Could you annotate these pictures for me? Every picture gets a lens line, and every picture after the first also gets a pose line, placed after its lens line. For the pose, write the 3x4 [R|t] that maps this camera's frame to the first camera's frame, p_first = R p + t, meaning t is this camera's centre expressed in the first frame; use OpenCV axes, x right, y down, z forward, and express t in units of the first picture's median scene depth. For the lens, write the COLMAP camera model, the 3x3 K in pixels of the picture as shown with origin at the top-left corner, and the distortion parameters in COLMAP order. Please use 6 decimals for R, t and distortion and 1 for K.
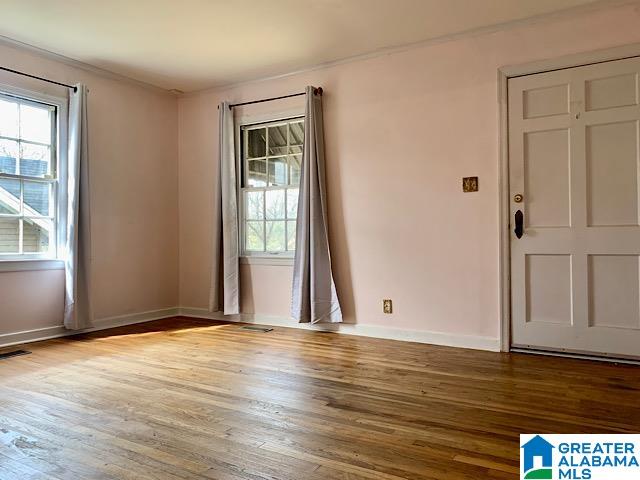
lens RADIAL K [[486.6, 0, 321.2], [0, 486.6, 238.1], [0, 0, 1]] dist [0.009435, -0.020064]
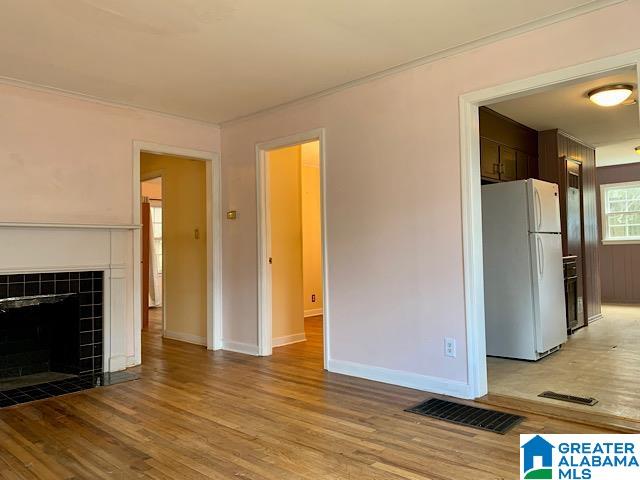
lens RADIAL K [[486.6, 0, 322.9], [0, 486.6, 240.8], [0, 0, 1]] dist [0.009435, -0.020064]
pose [[-0.977619, 0.026860, 0.208660, -0.555336], [0.021226, 0.999348, -0.029193, -0.061433], [-0.209308, -0.024111, -0.977552, 1.927484]]
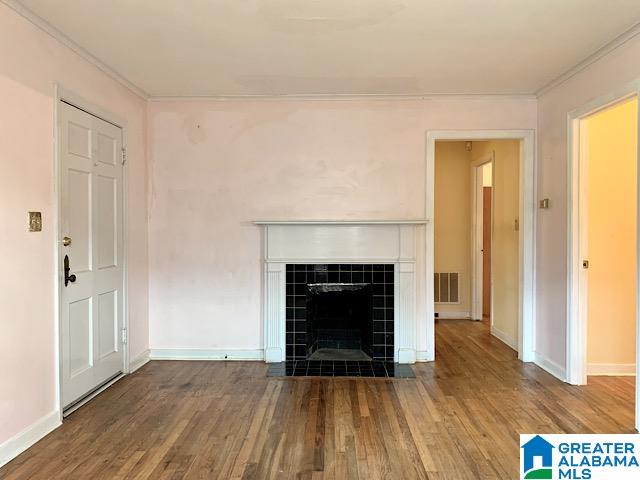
lens RADIAL K [[486.6, 0, 319.5], [0, 486.6, 236.5], [0, 0, 1]] dist [0.009435, -0.020064]
pose [[-0.487210, -0.008845, 0.873240, -0.852045], [0.000147, 0.999948, 0.010211, -0.142306], [-0.873285, 0.005103, -0.487183, 1.500436]]
